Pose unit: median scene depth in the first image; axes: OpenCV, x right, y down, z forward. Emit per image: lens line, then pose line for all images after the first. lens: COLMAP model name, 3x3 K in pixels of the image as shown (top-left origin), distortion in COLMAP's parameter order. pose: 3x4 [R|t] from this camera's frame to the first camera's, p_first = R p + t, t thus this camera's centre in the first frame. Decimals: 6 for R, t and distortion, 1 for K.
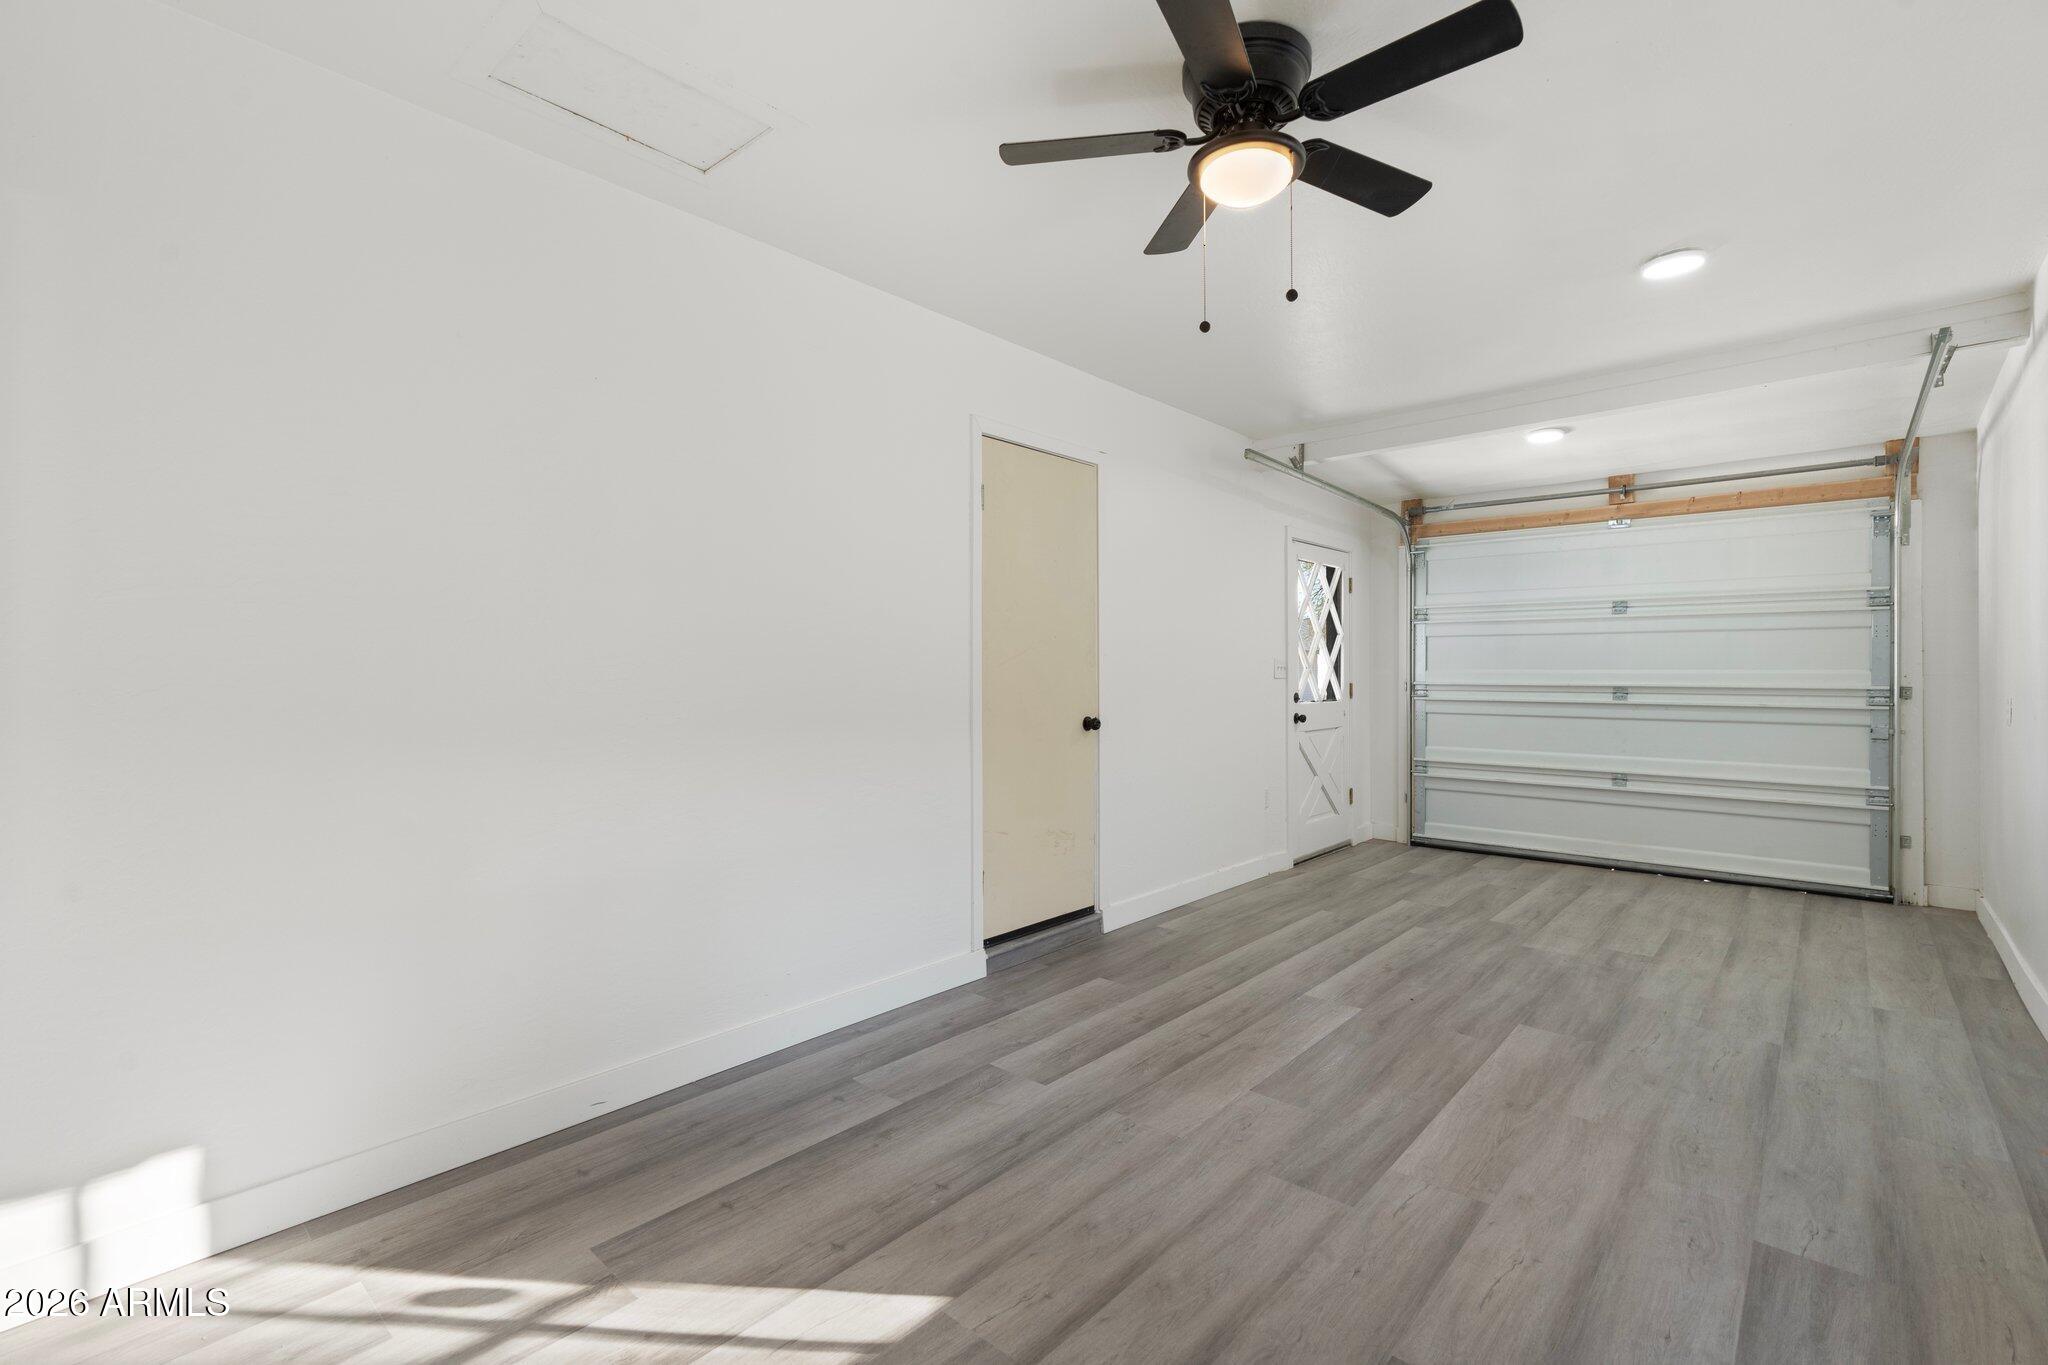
lens RADIAL K [[921.5, 0, 1014.5], [0, 921.5, 678.4], [0, 0, 1]] dist [-0.011044, 0.003739]
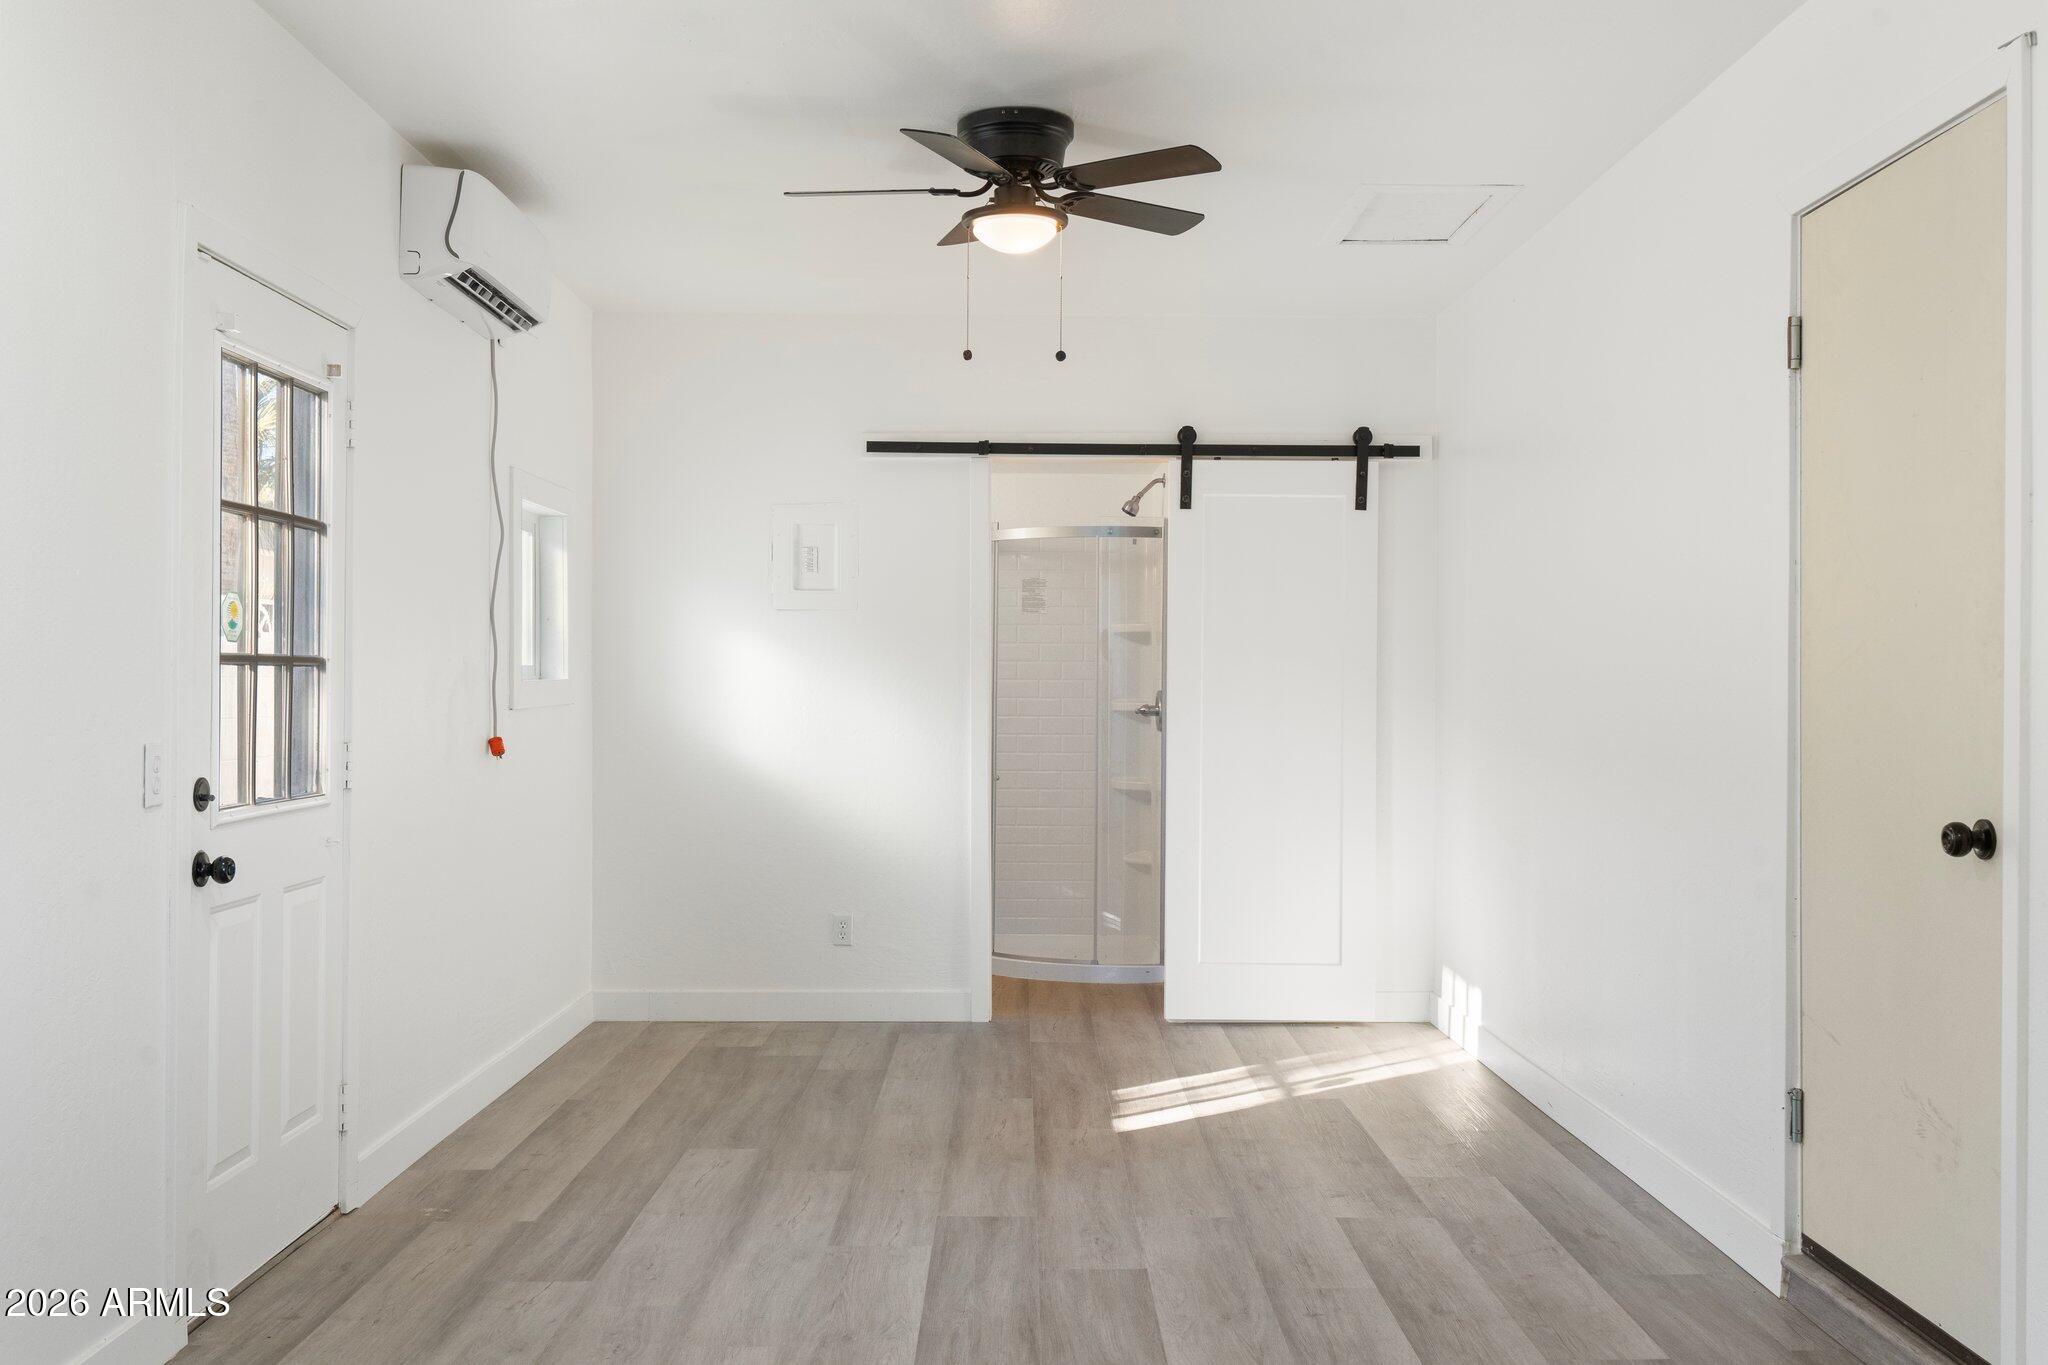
lens RADIAL K [[1810.5, 0, 1028.7], [0, 1810.5, 680.9], [0, 0, 1]] dist [0.018947, 0.002493]
pose [[-0.739126, -0.003776, -0.673556, 1.255461], [-0.006827, 0.999975, 0.001886, -0.015848], [0.673532, 0.005992, -0.739133, 1.940796]]
